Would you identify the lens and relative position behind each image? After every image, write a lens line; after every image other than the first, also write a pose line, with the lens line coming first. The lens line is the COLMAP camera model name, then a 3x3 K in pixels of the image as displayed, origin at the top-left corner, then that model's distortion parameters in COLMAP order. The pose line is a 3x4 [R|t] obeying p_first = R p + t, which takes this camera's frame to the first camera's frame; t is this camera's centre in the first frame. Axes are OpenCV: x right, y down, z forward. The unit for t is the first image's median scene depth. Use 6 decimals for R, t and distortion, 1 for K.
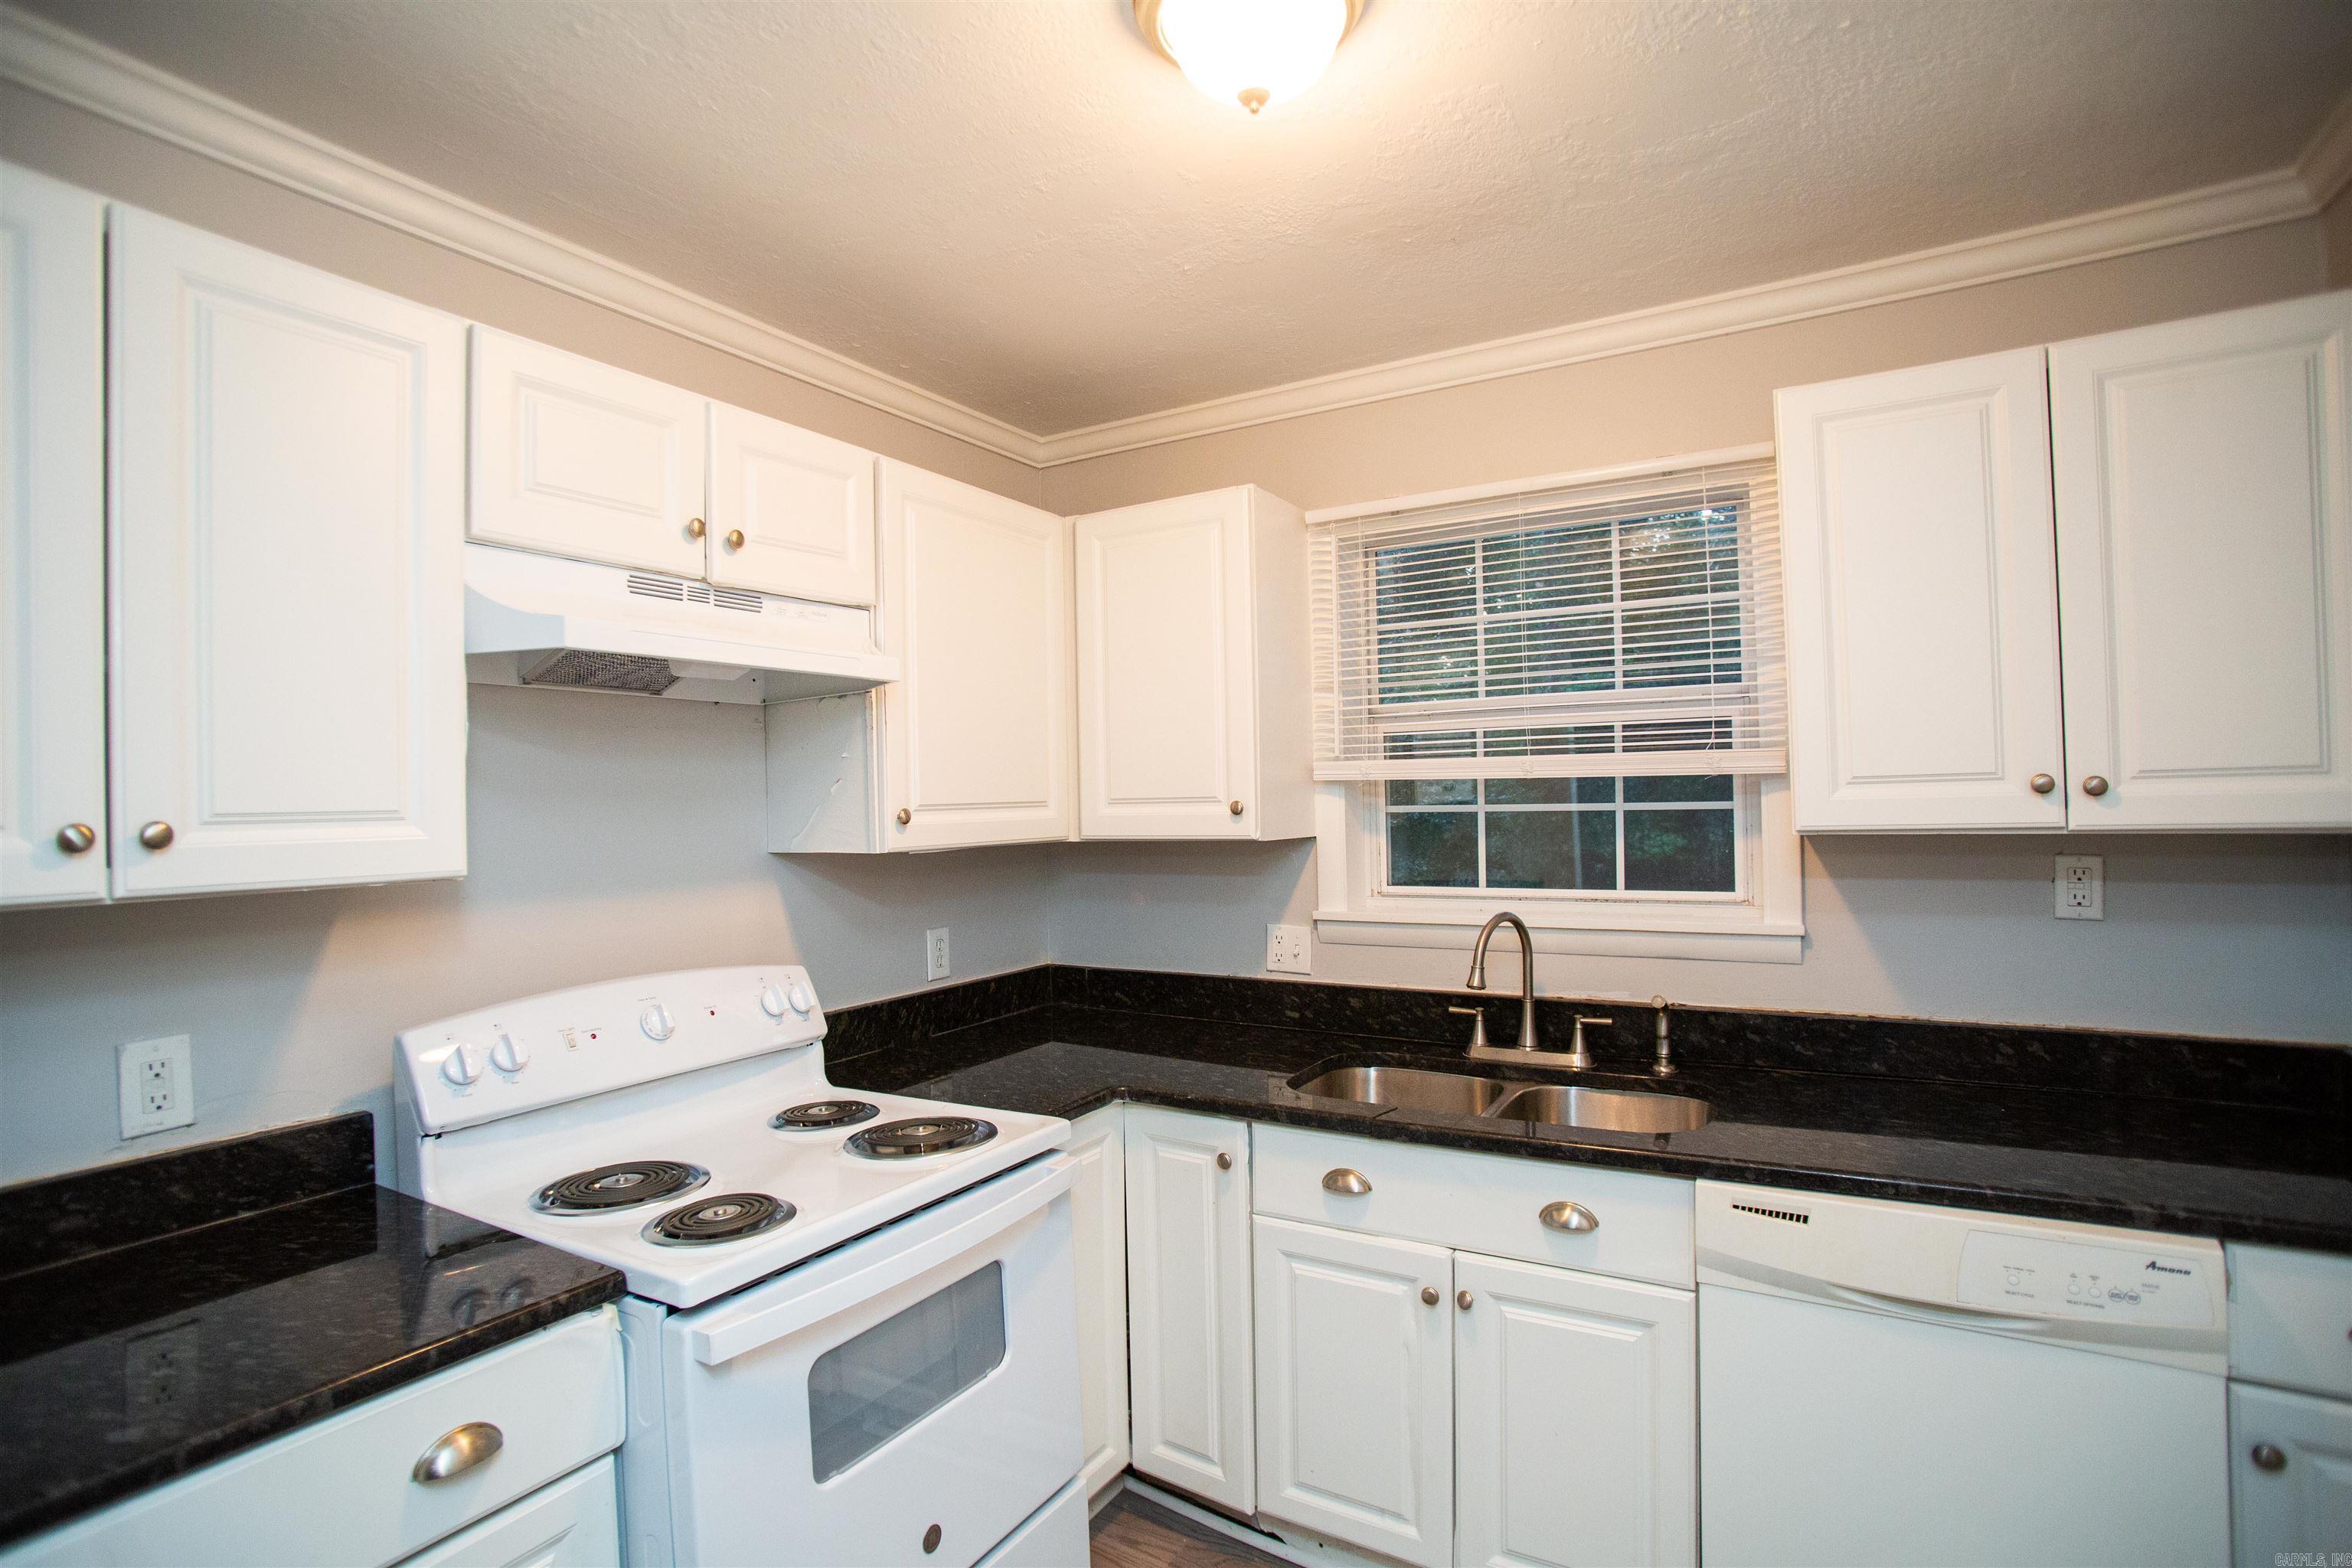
lens RADIAL K [[1153.8, 0, 1162.0], [0, 1153.8, 790.9], [0, 0, 1]] dist [-0.081213, 0.034574]
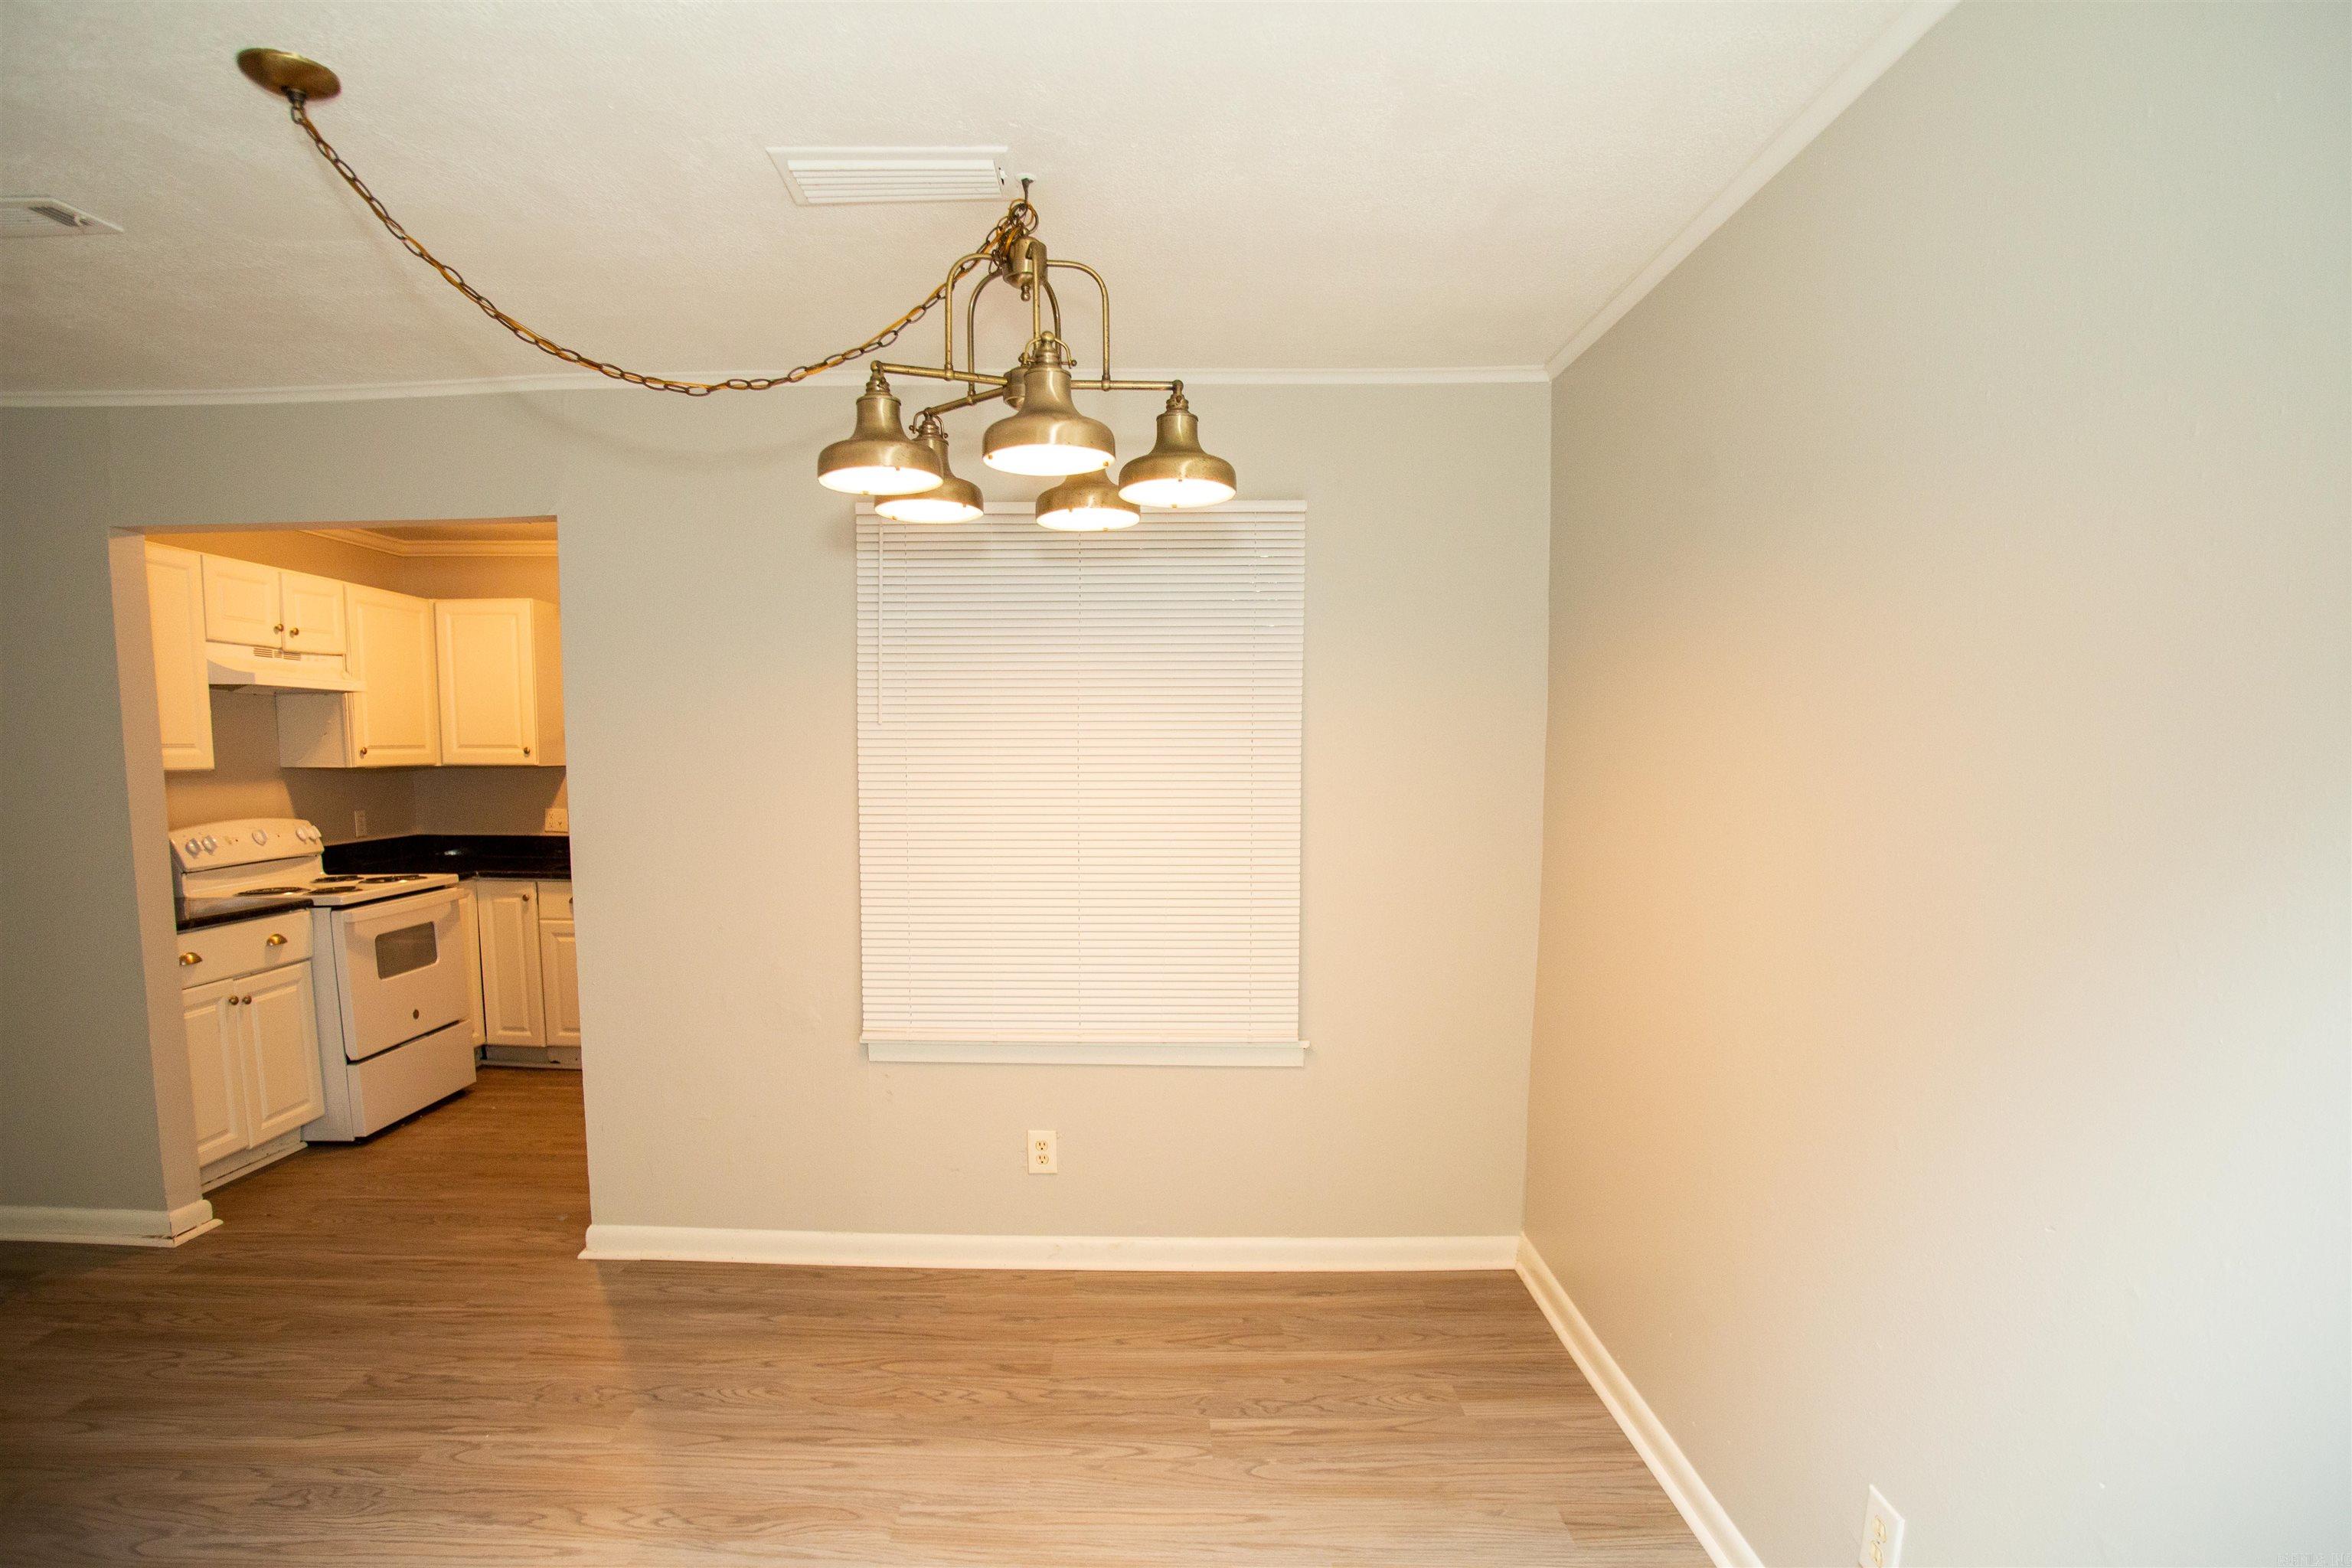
lens RADIAL K [[1232.2, 0, 1136.4], [0, 1232.2, 886.8], [0, 0, 1]] dist [-0.072551, 0.046335]
pose [[0.861158, -0.031437, 0.507365, -0.131785], [-0.027952, 0.993647, 0.109012, -0.012623], [-0.507569, -0.108058, 0.854808, -1.813068]]
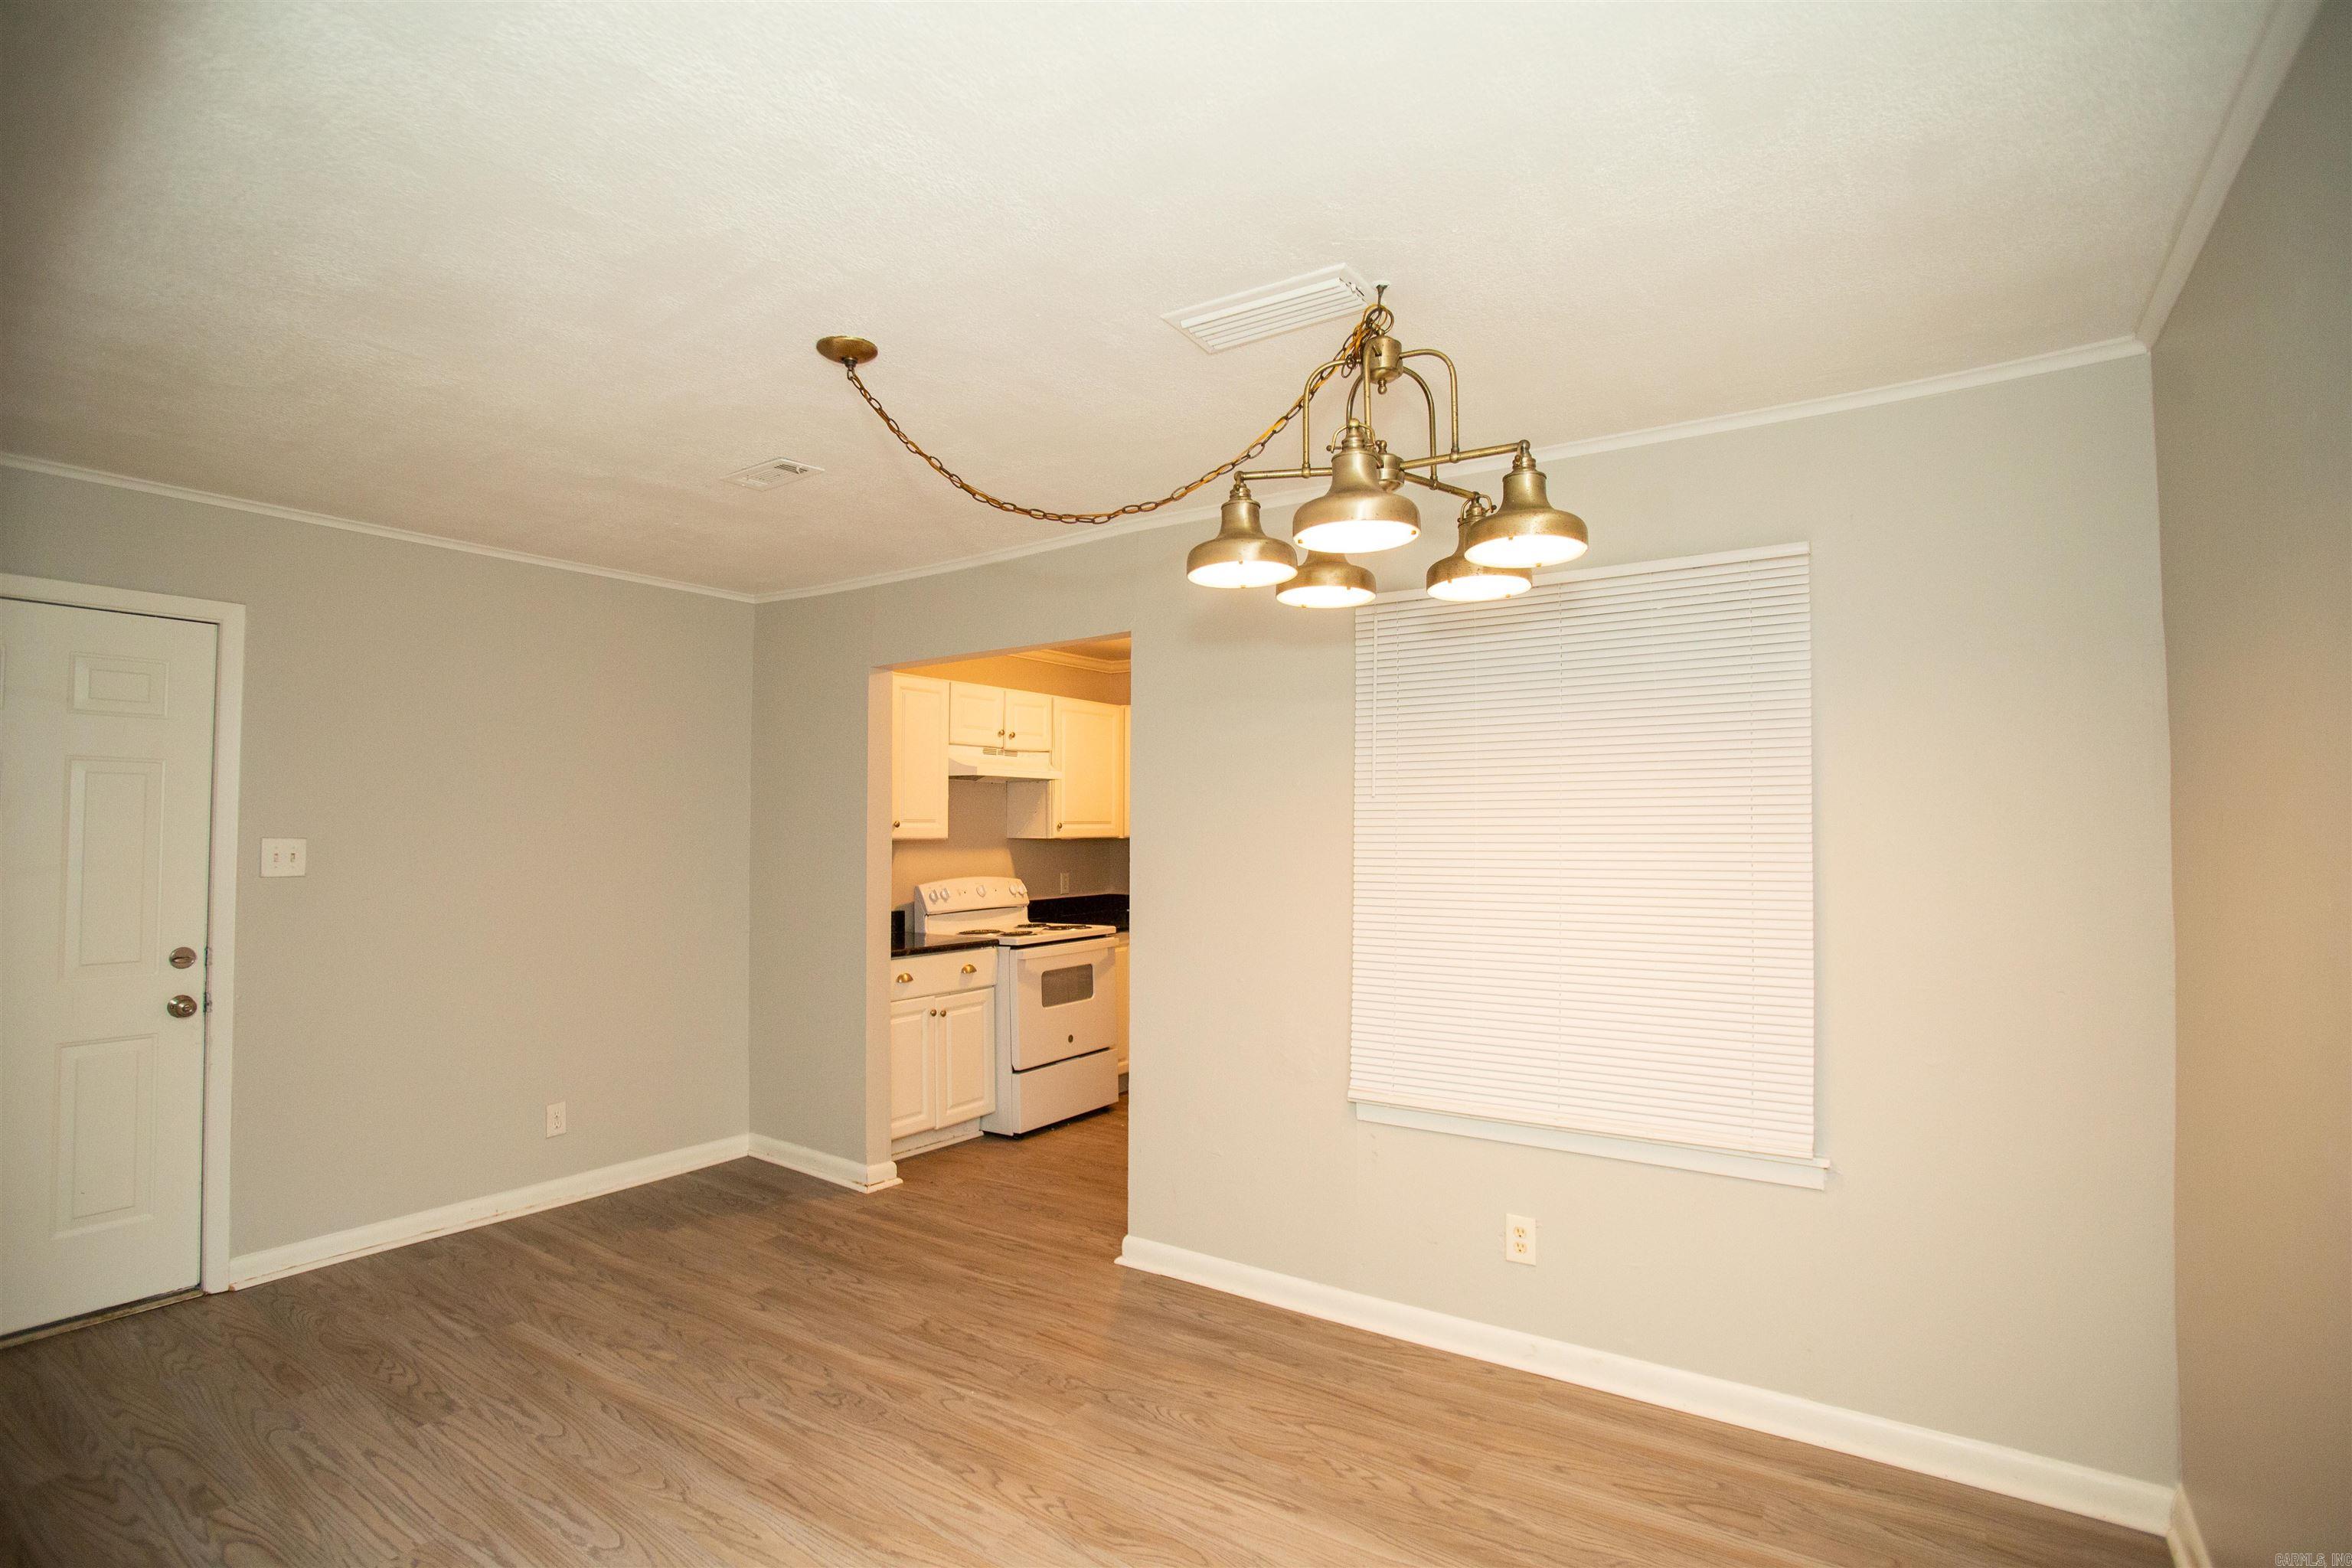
lens RADIAL K [[1160.1, 0, 1163.6], [0, 1160.1, 787.0], [0, 0, 1]] dist [-0.081221, 0.051567]
pose [[0.998213, 0.020627, -0.056087, 0.191473], [-0.022084, 0.999431, -0.025479, -0.005721], [0.055529, 0.026672, 0.998101, -1.868010]]
